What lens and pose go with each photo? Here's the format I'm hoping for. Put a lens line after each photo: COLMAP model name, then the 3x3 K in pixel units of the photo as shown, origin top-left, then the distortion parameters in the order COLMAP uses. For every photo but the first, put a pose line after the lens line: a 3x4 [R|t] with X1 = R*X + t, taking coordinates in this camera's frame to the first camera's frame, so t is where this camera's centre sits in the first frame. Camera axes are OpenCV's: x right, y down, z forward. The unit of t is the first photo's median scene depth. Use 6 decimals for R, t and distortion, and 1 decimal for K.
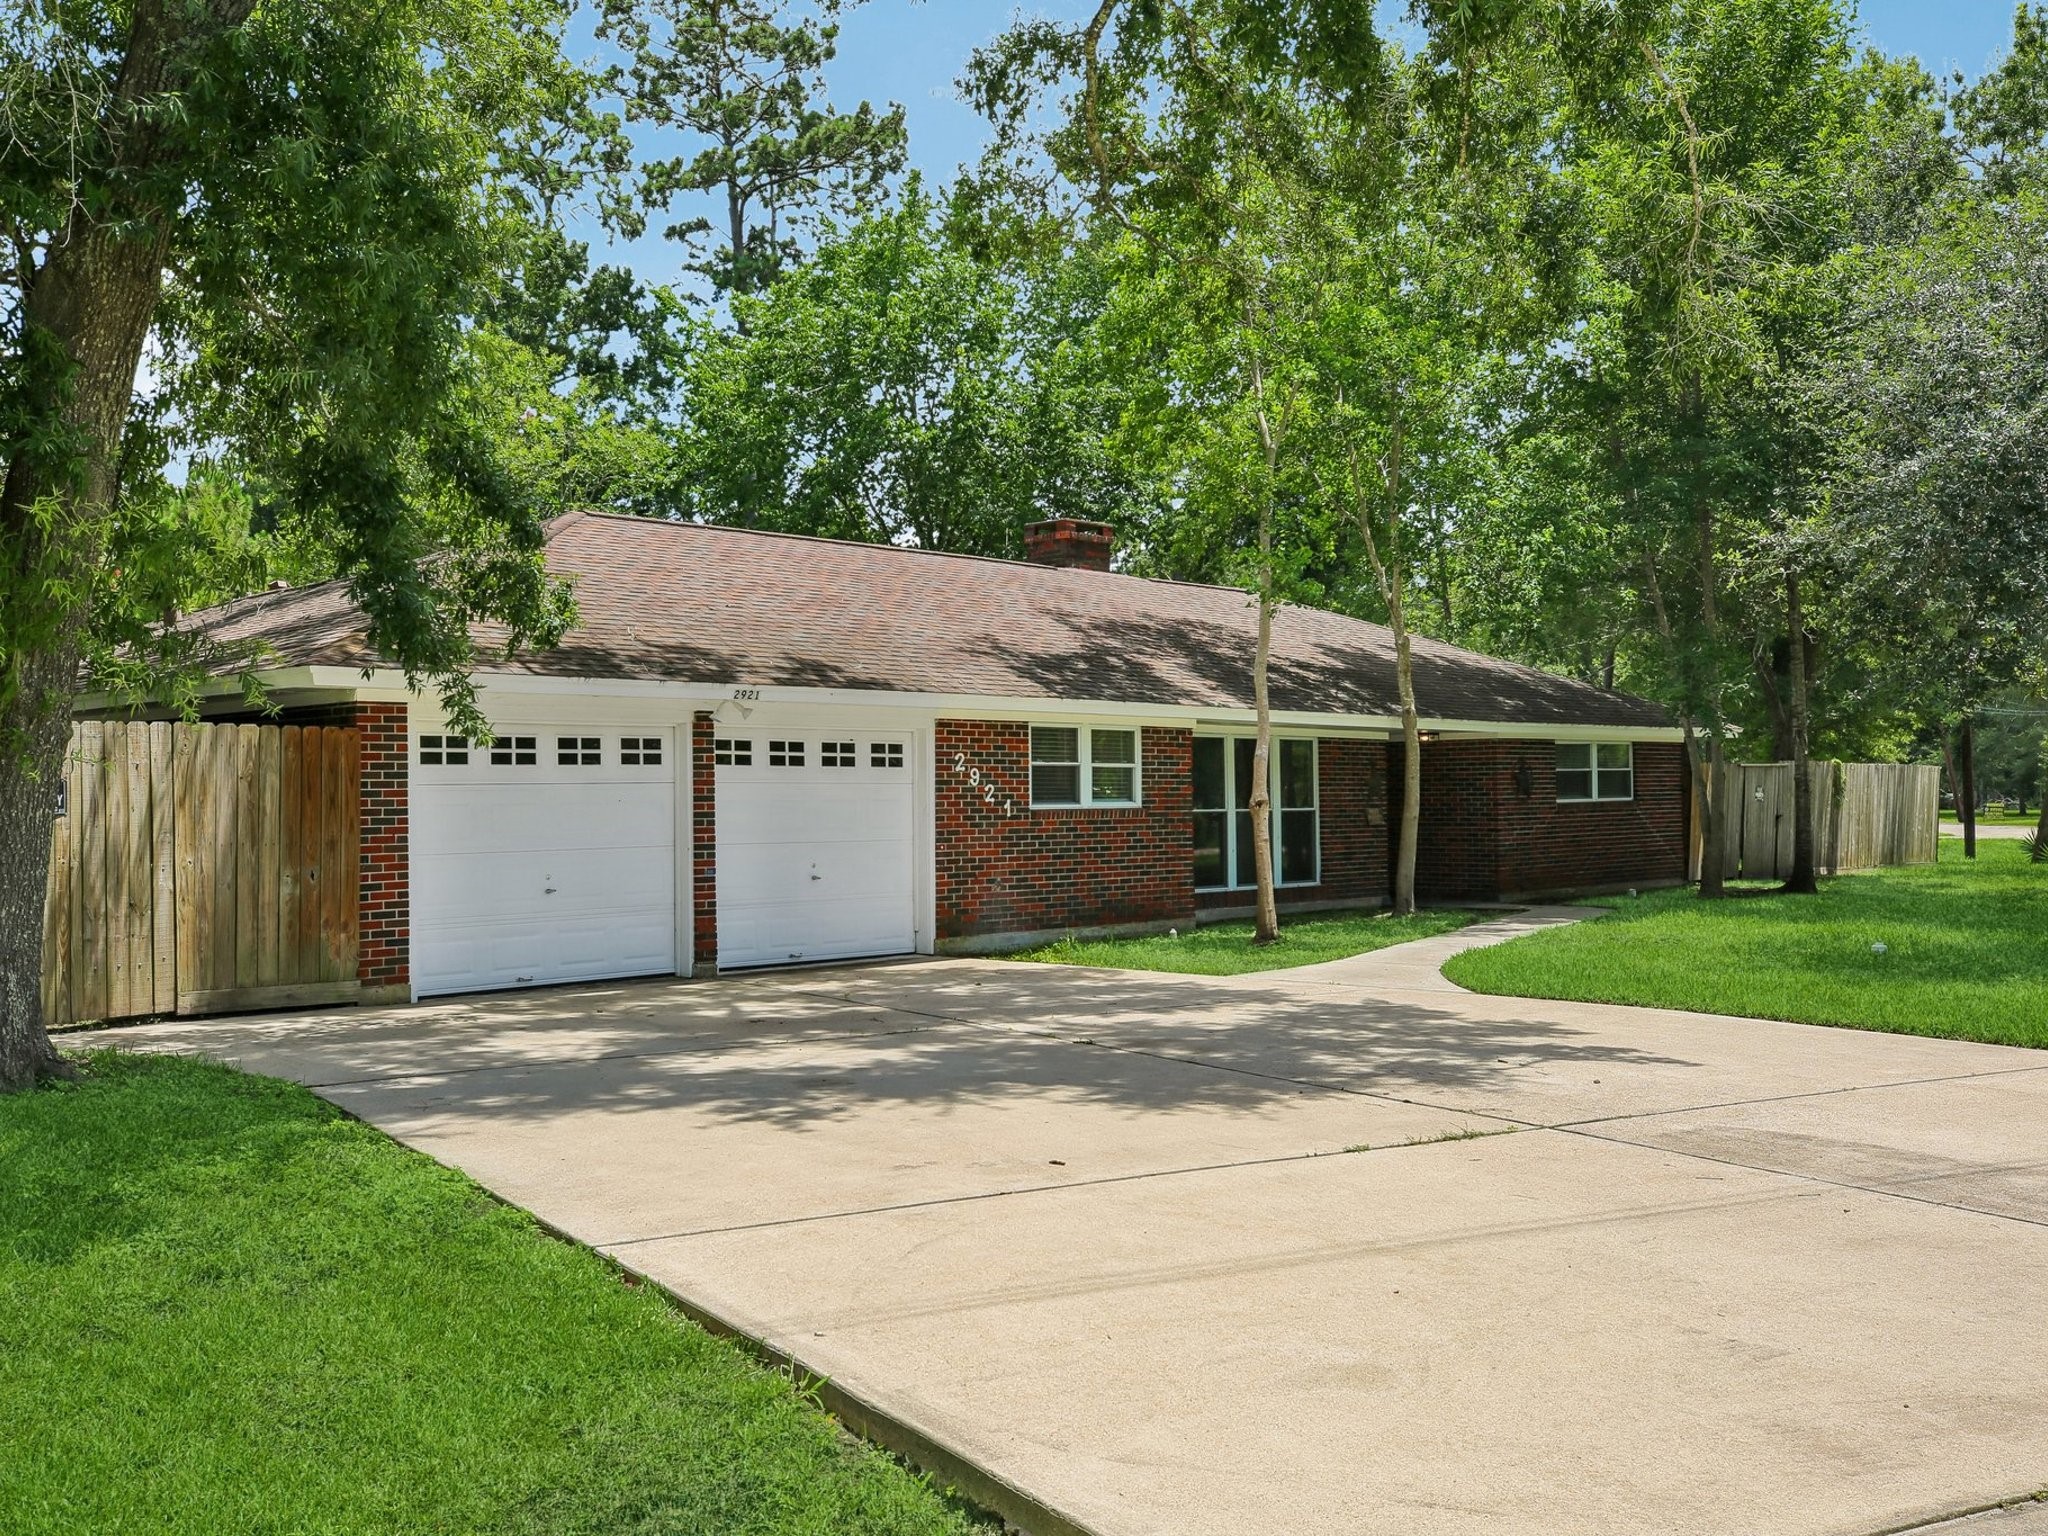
lens RADIAL K [[2029.9, 0, 1024.3], [0, 2029.9, 772.1], [0, 0, 1]] dist [0.012110, 0.000000]
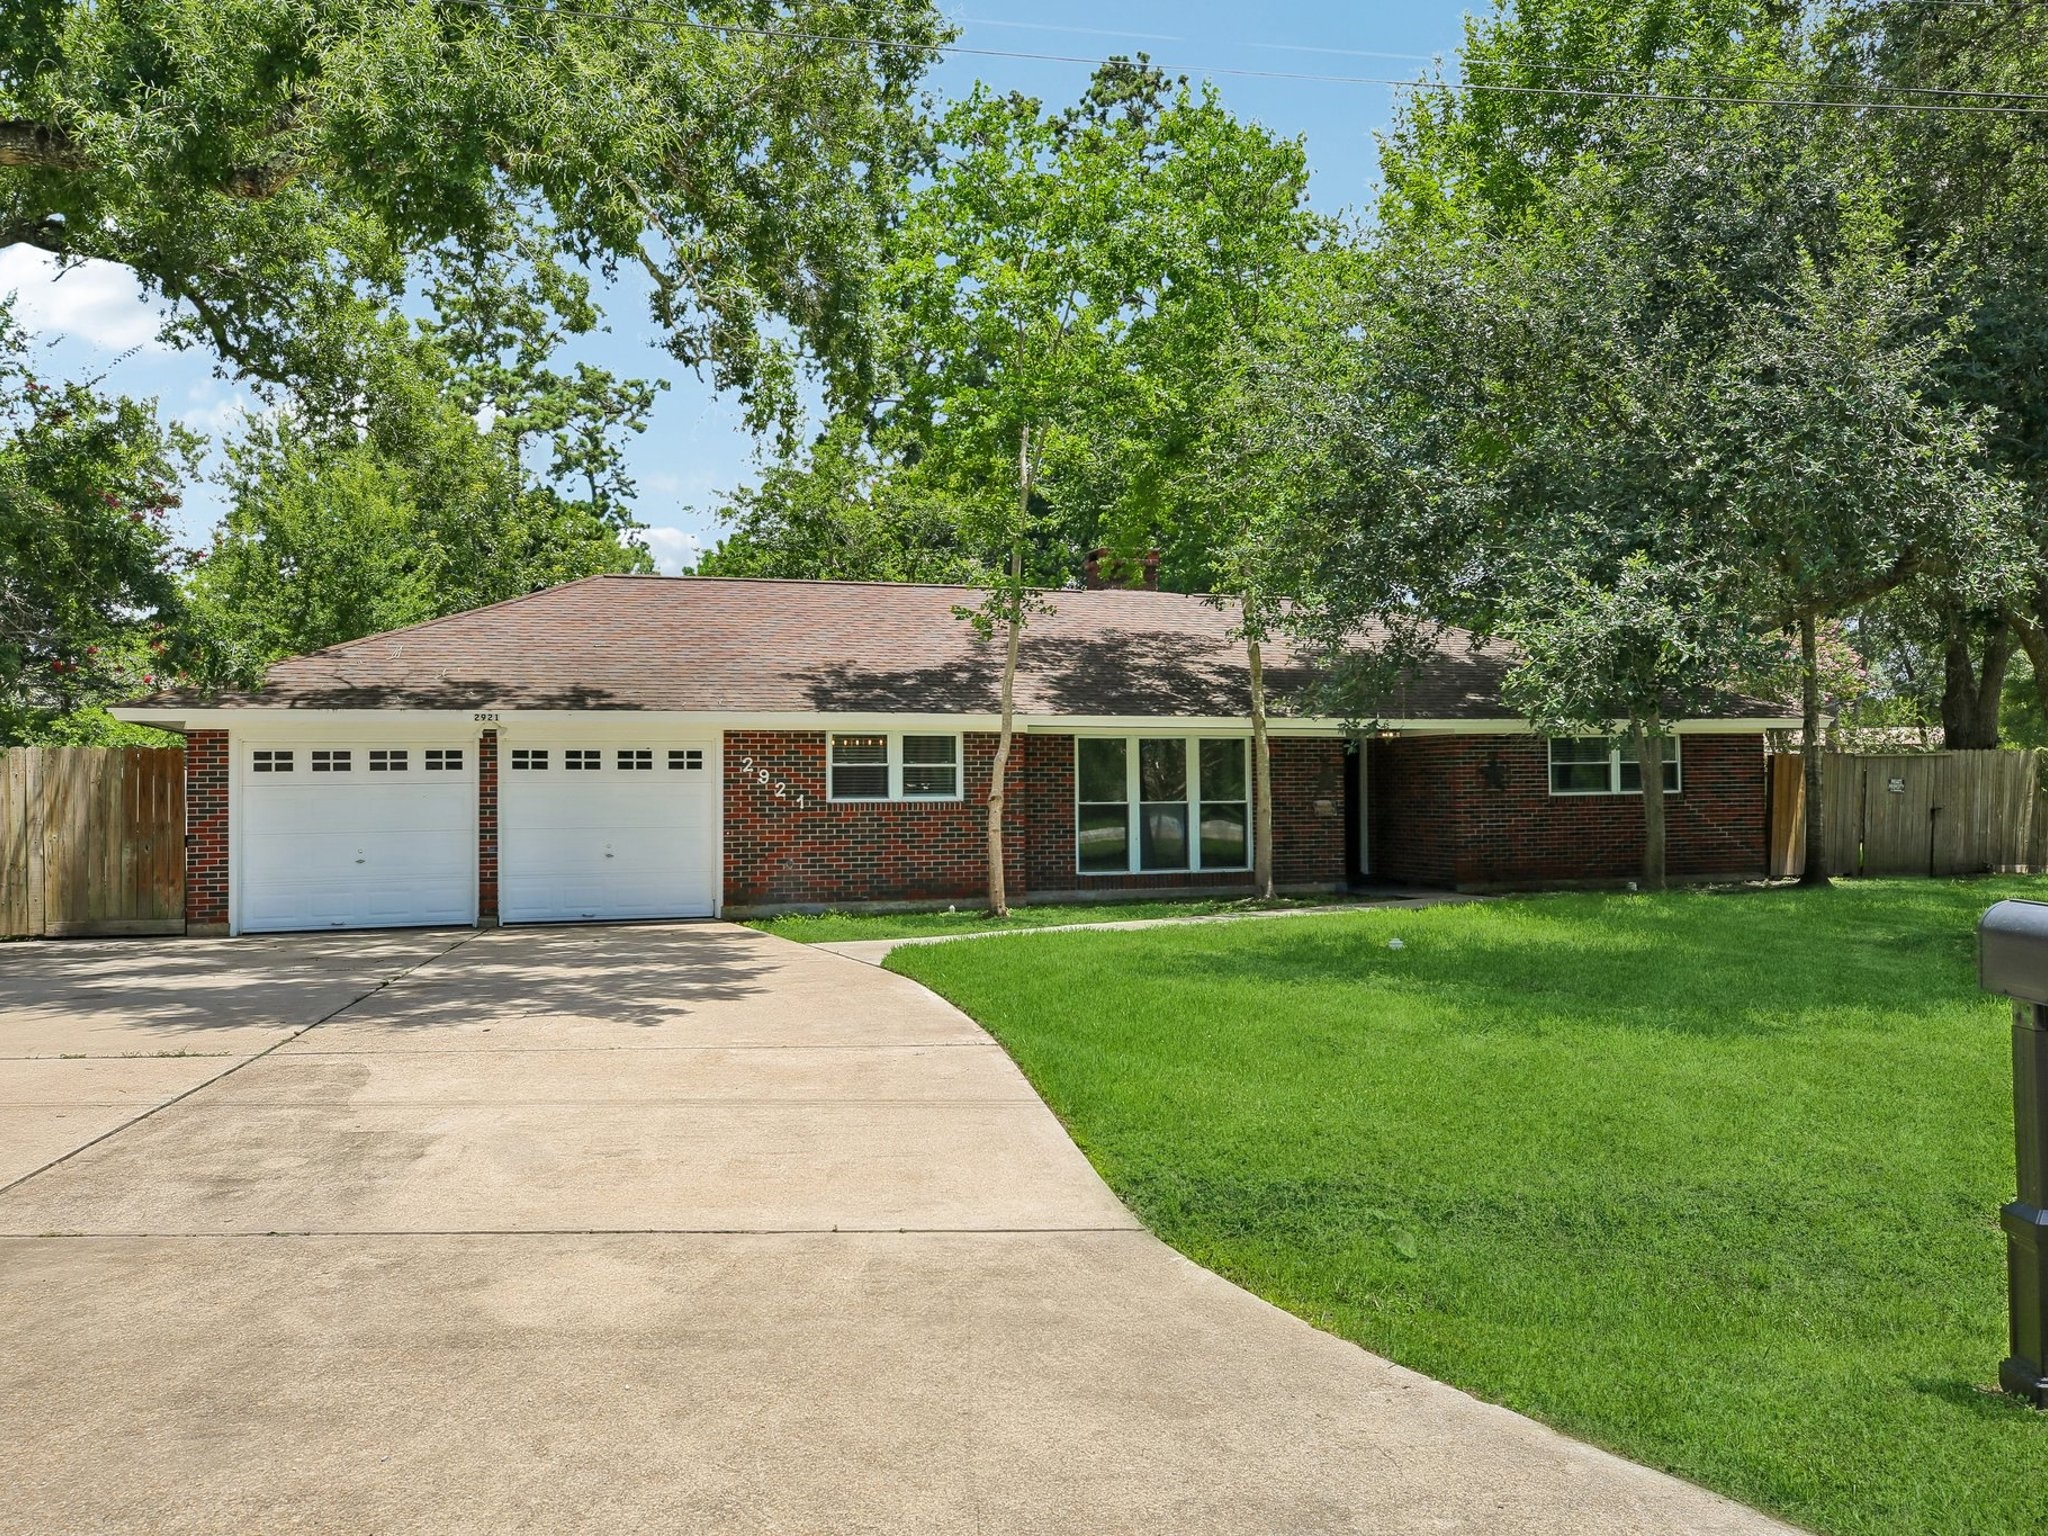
lens RADIAL K [[1426.8, 0, 1023.9], [0, 1426.8, 767.0], [0, 0, 1]] dist [-0.001931, -0.001204]
pose [[0.851459, -0.012550, -0.524270, 0.573041], [0.010299, 0.999921, -0.007209, 0.004596], [0.524319, 0.000738, 0.851521, 0.344260]]
